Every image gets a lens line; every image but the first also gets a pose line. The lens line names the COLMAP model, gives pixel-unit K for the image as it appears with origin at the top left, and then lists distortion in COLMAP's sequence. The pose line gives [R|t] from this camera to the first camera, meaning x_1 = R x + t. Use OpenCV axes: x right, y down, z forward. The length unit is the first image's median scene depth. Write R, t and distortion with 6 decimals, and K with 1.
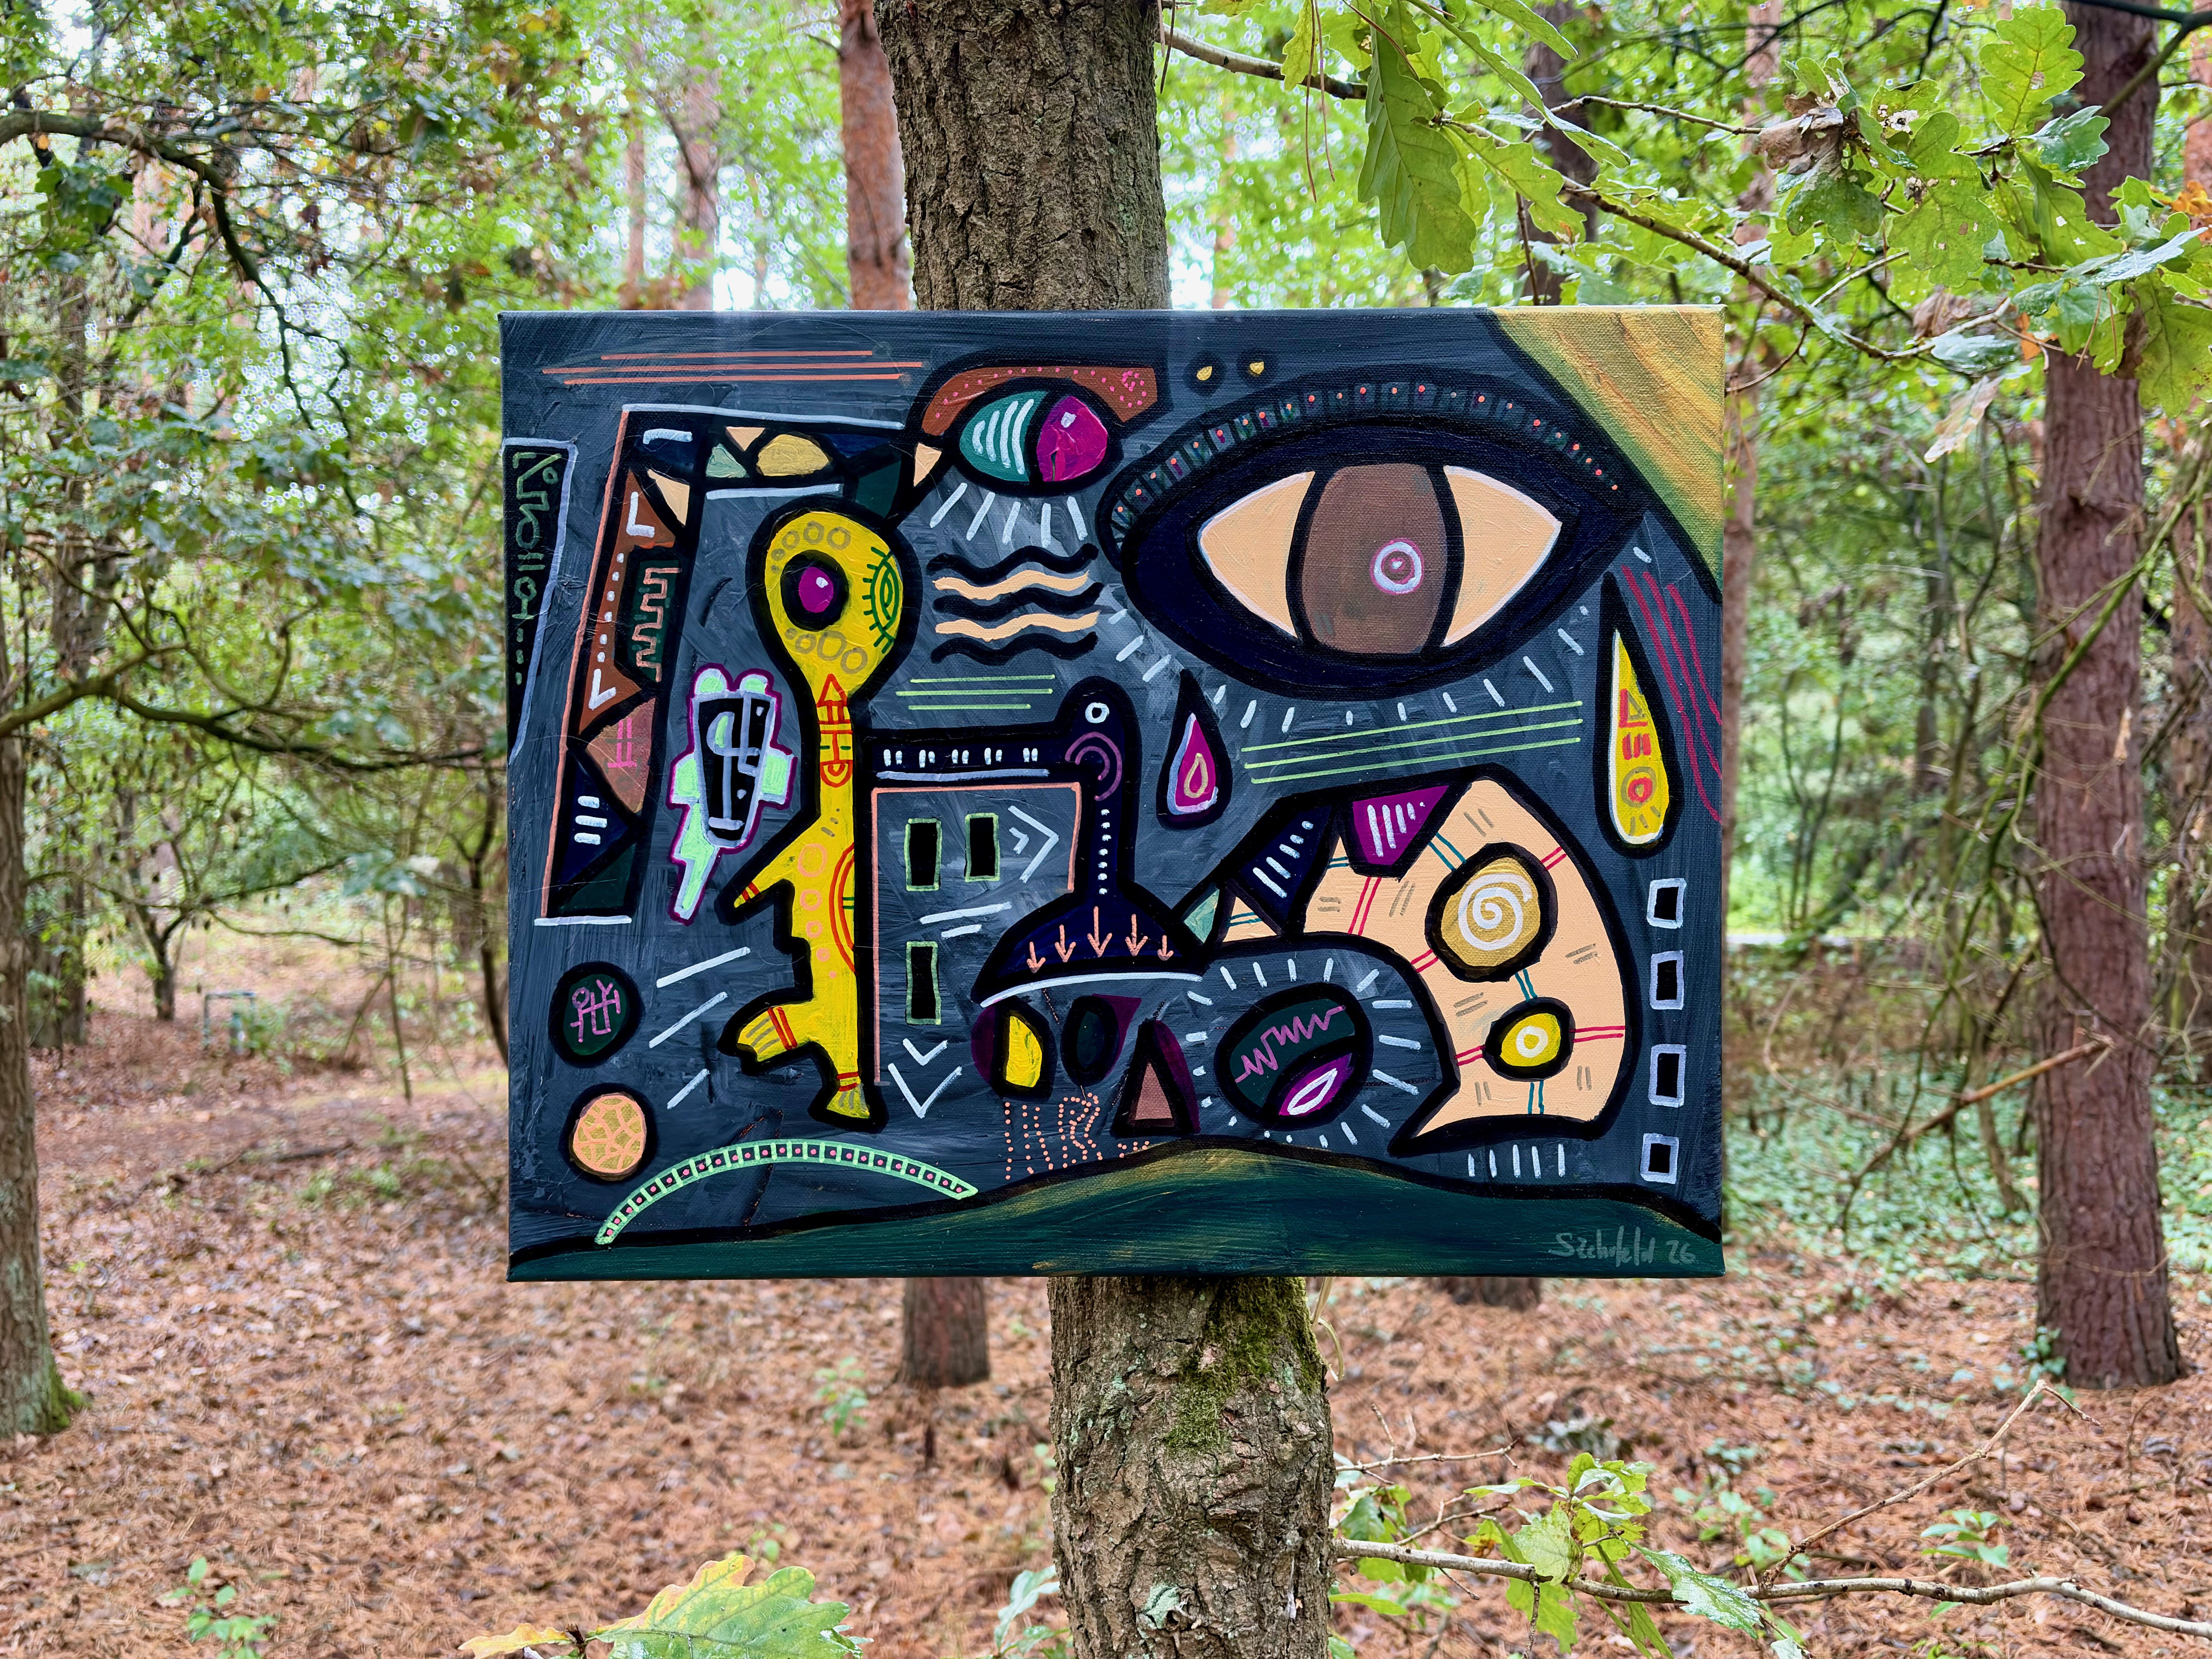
lens RADIAL K [[1988.9, 0, 1079.7], [0, 1988.9, 829.8], [0, 0, 1]] dist [0.086387, -0.166777]
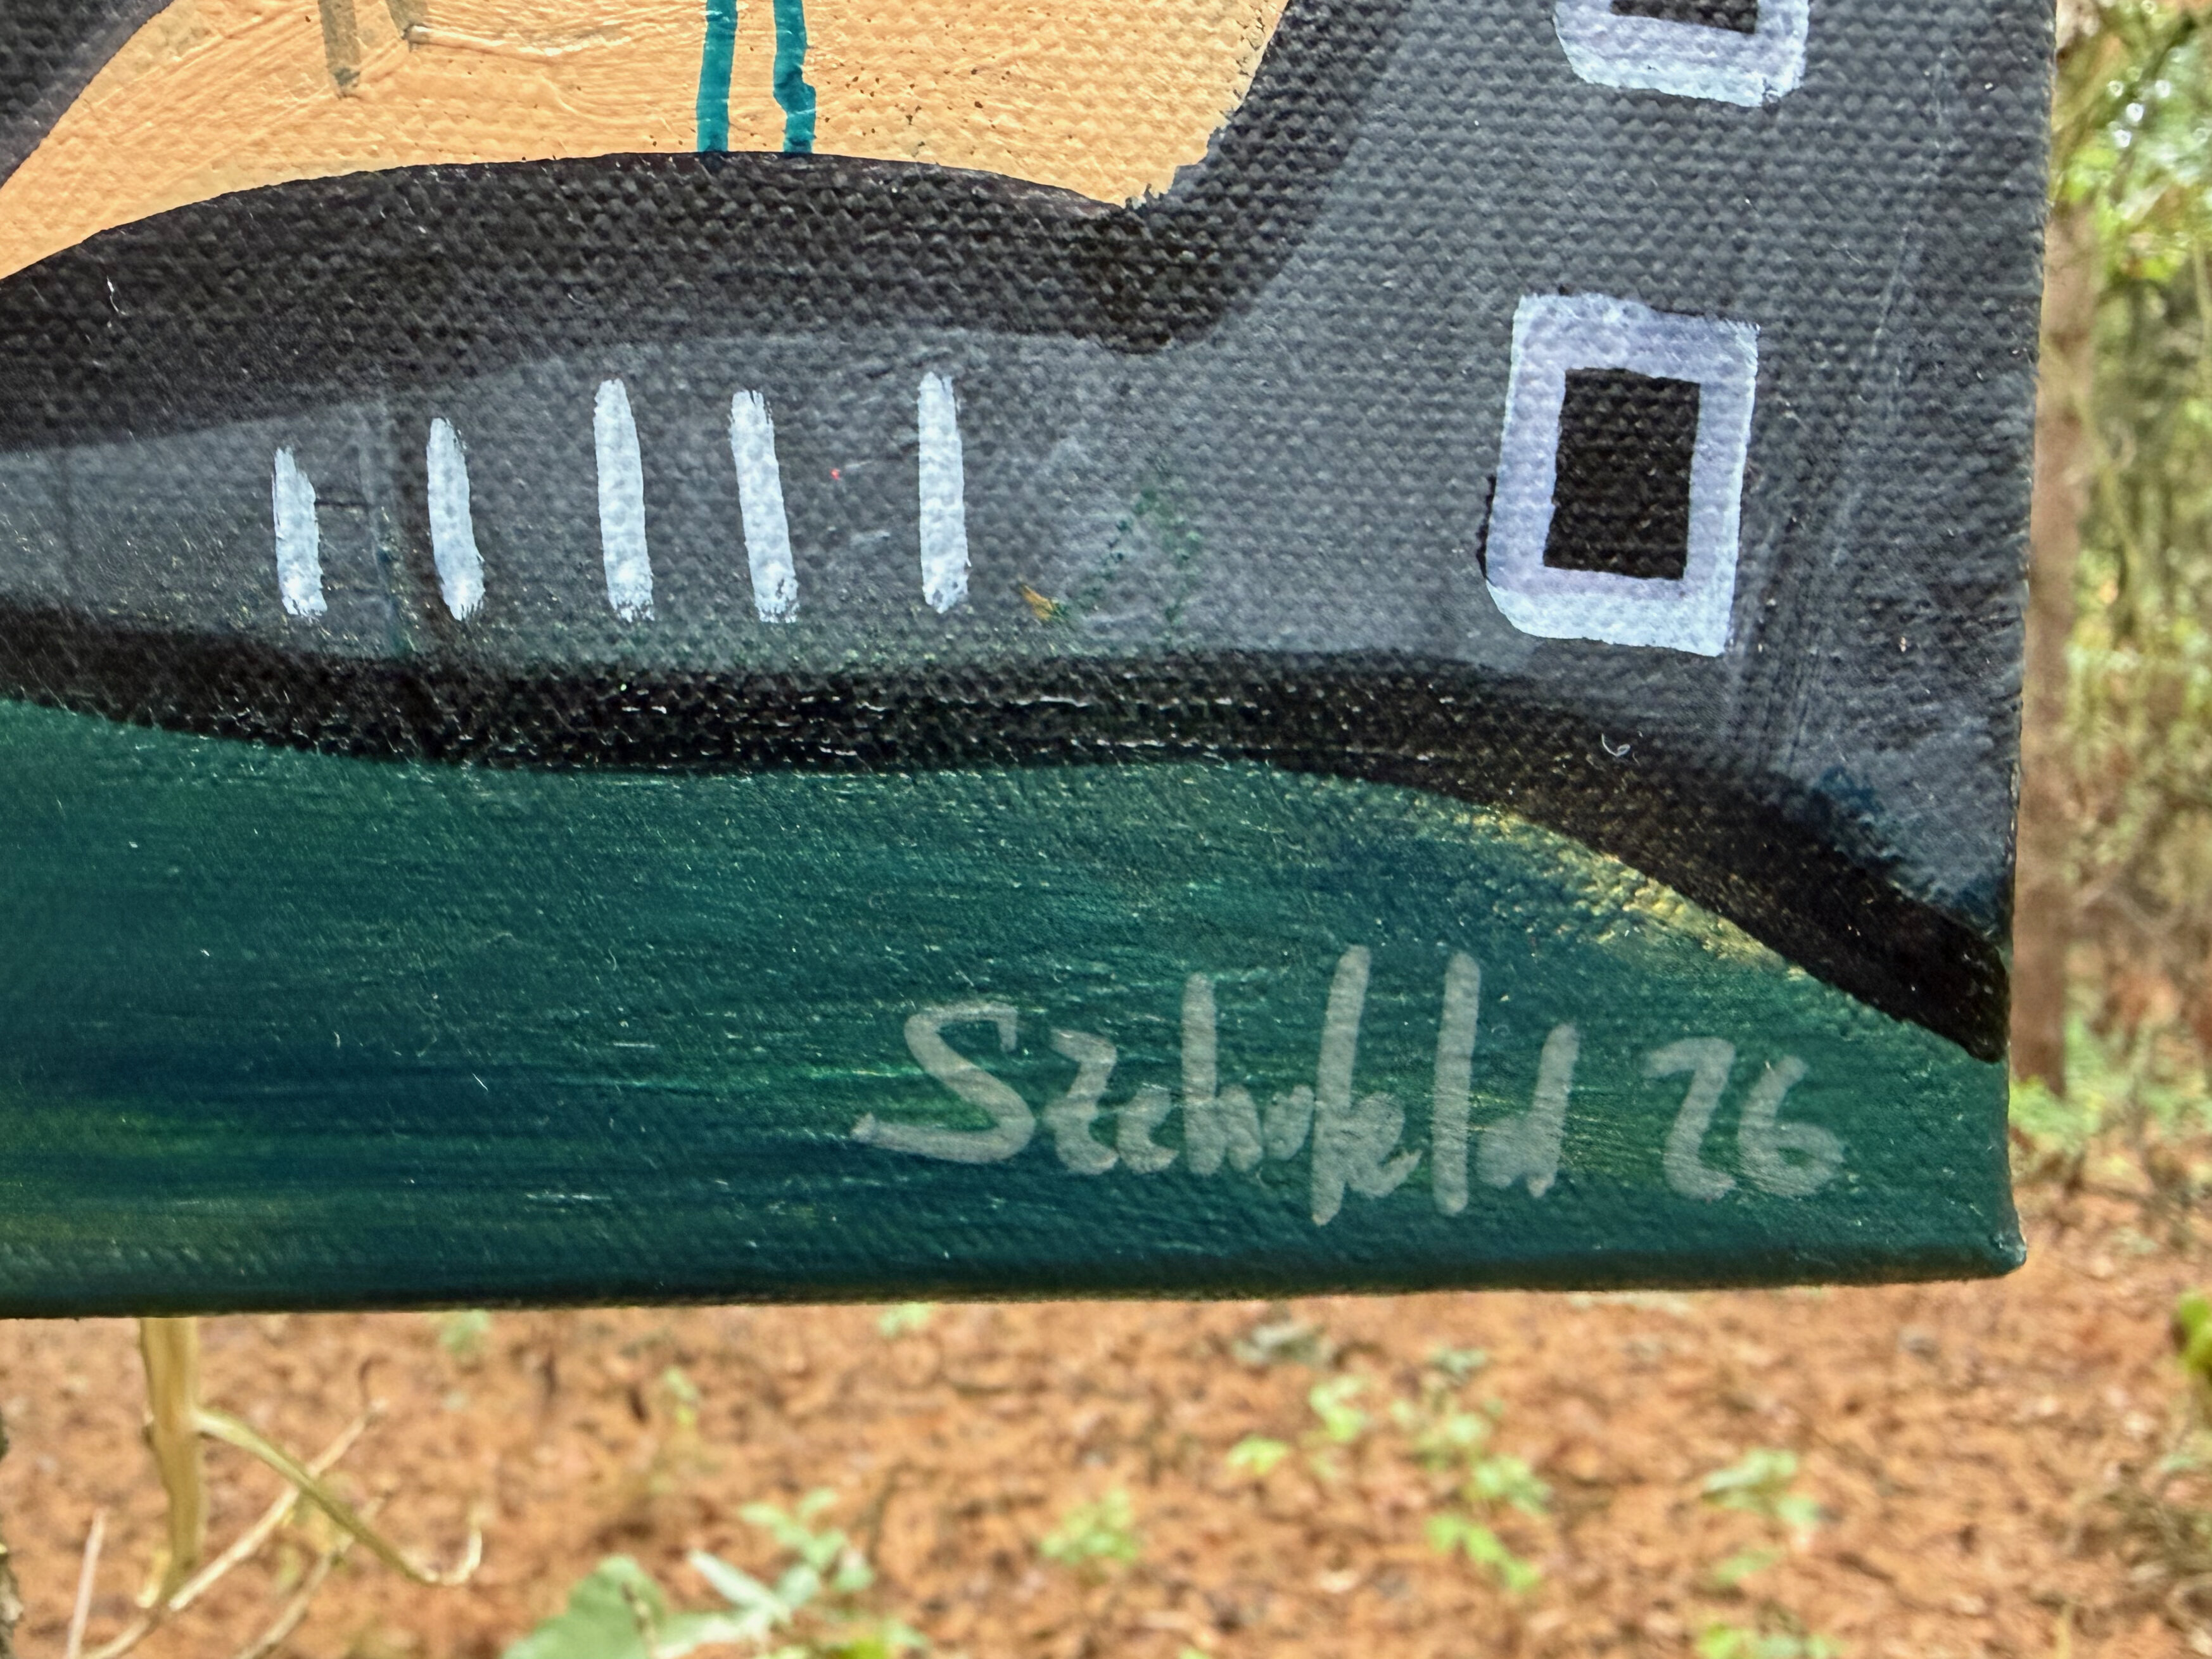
lens RADIAL K [[2055.1, 0, 948.8], [0, 2055.1, 962.4], [0, 0, 1]] dist [-0.001075, 0.000000]
pose [[0.997262, -0.013958, 0.072624, 0.229728], [0.005517, 0.993331, 0.115162, 0.180991], [-0.073747, -0.114446, 0.990688, 0.852178]]
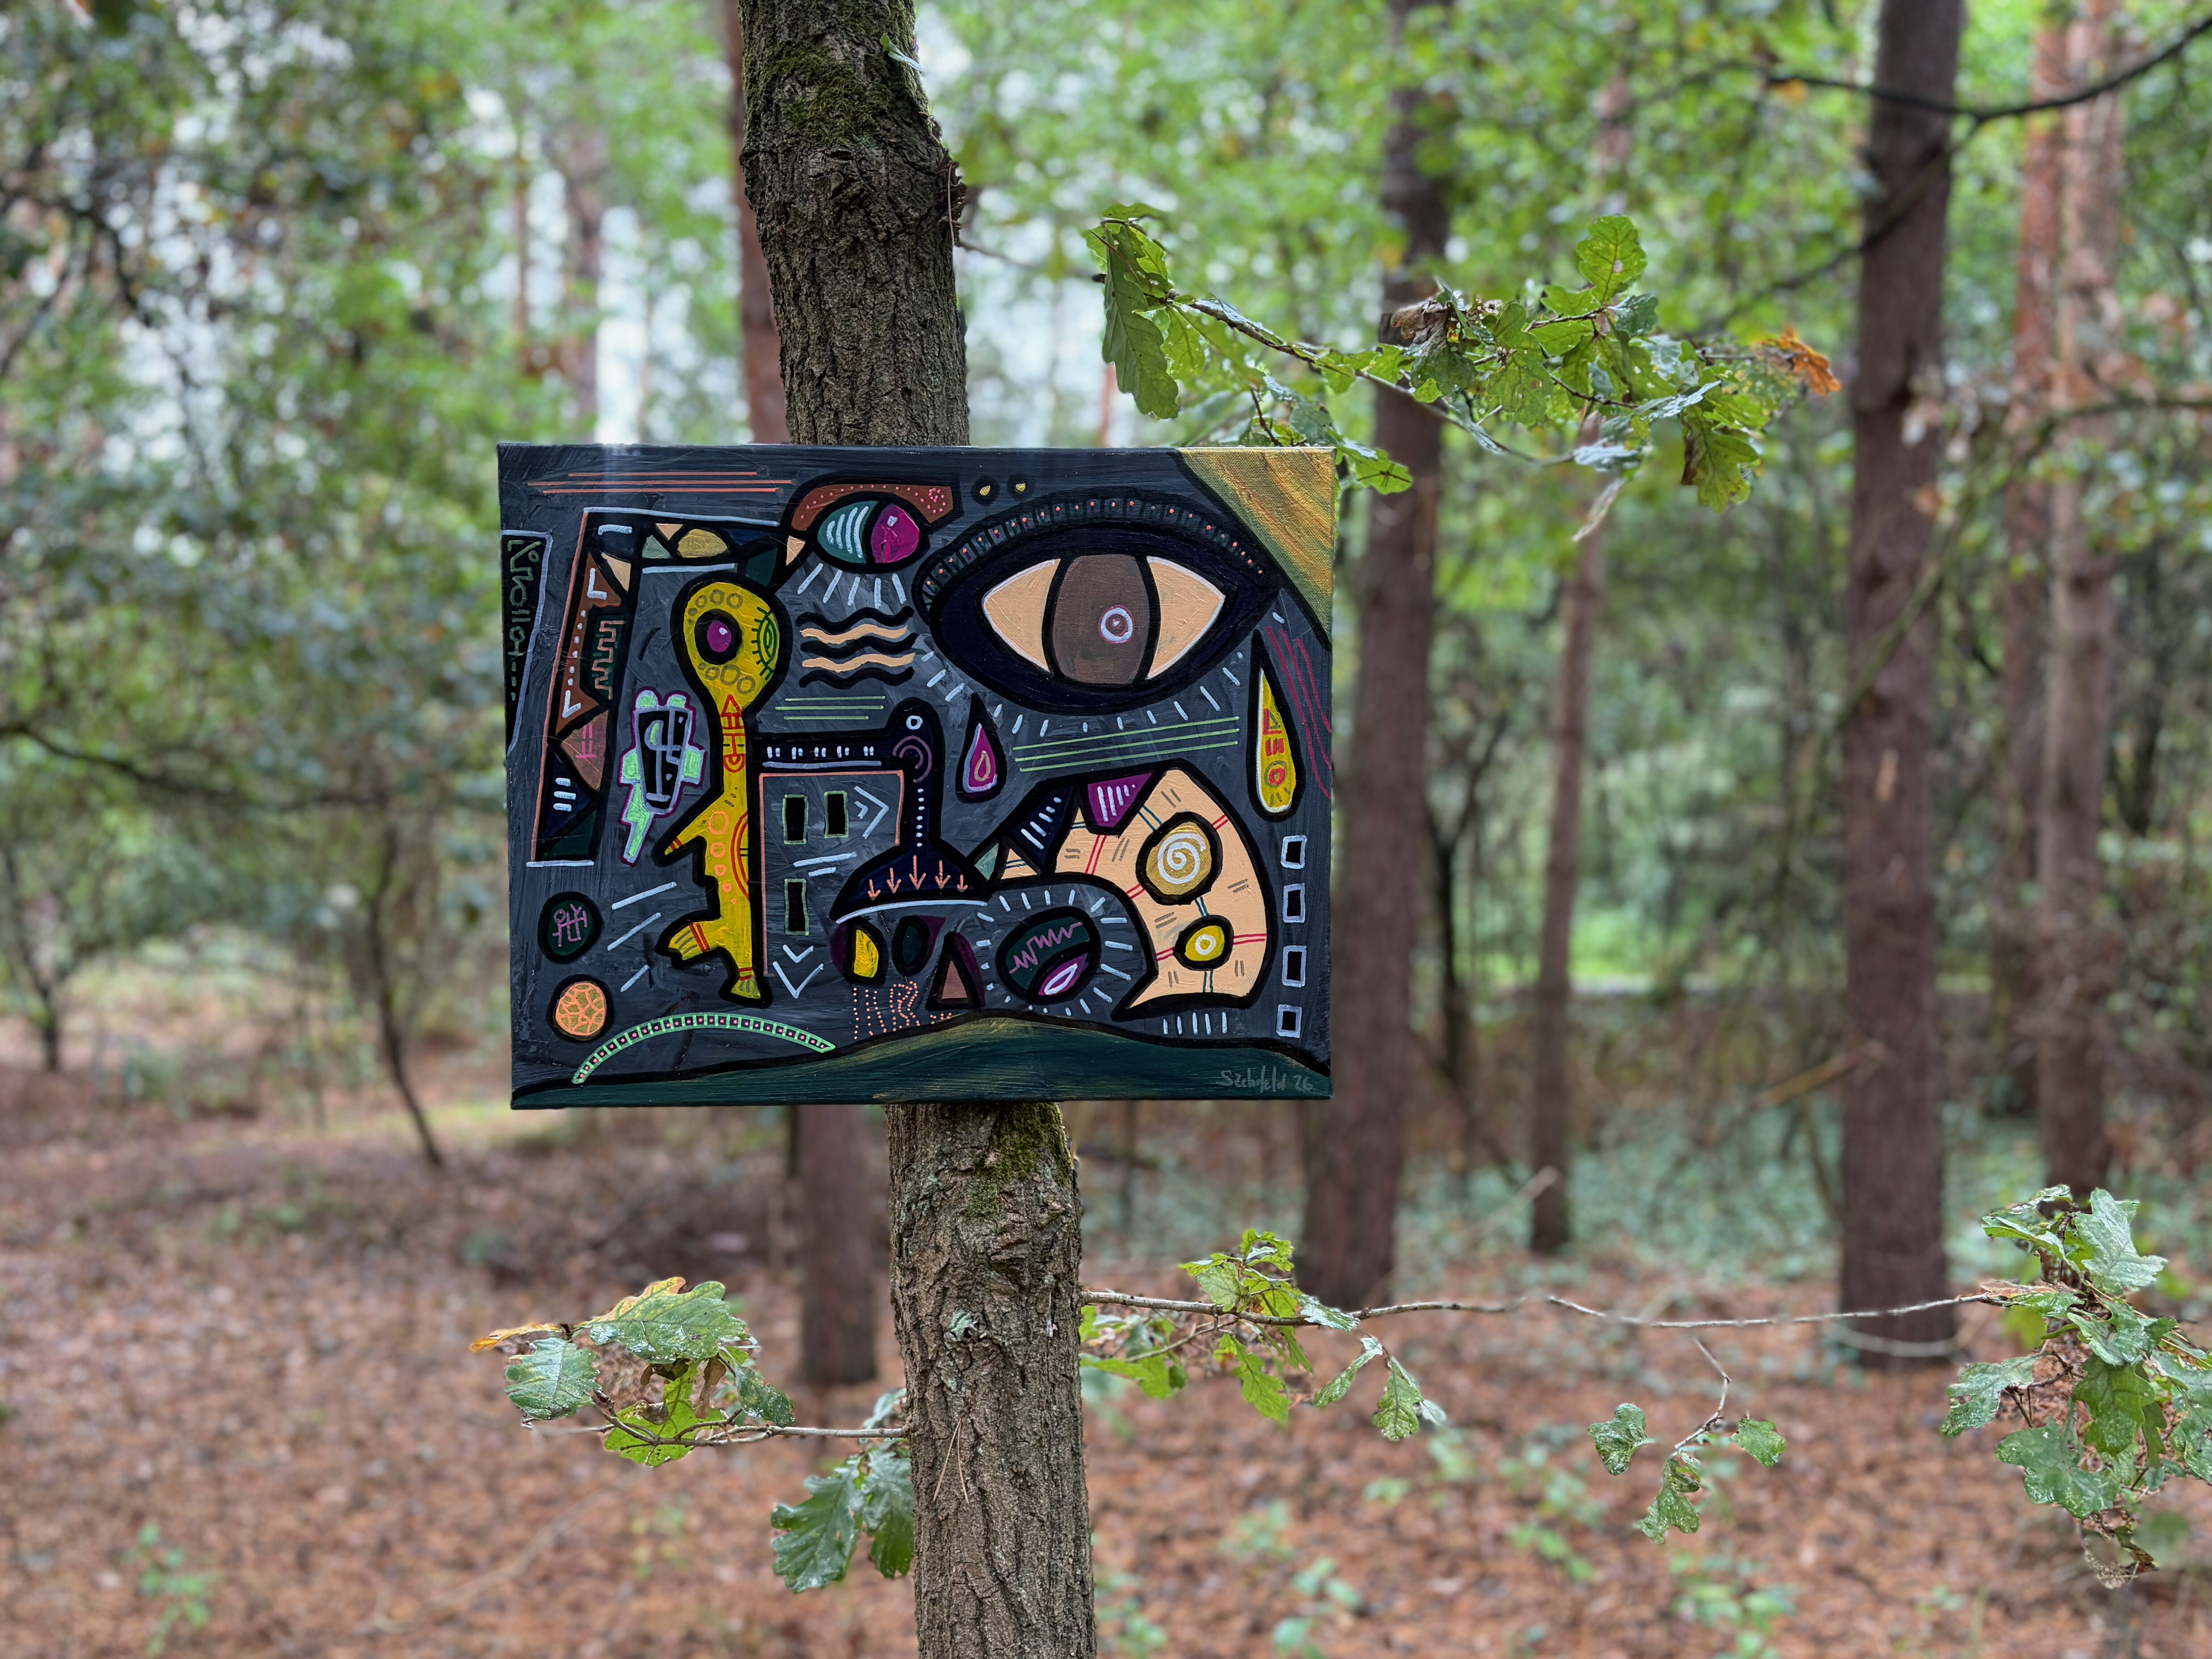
lens RADIAL K [[1989.0, 0, 1103.7], [0, 1989.0, 973.5], [0, 0, 1]] dist [0.086387, -0.166777]
pose [[0.997989, -0.003720, 0.063276, 0.054987], [0.000888, 0.998999, 0.044720, 0.060662], [-0.063379, -0.044574, 0.996994, -0.486204]]
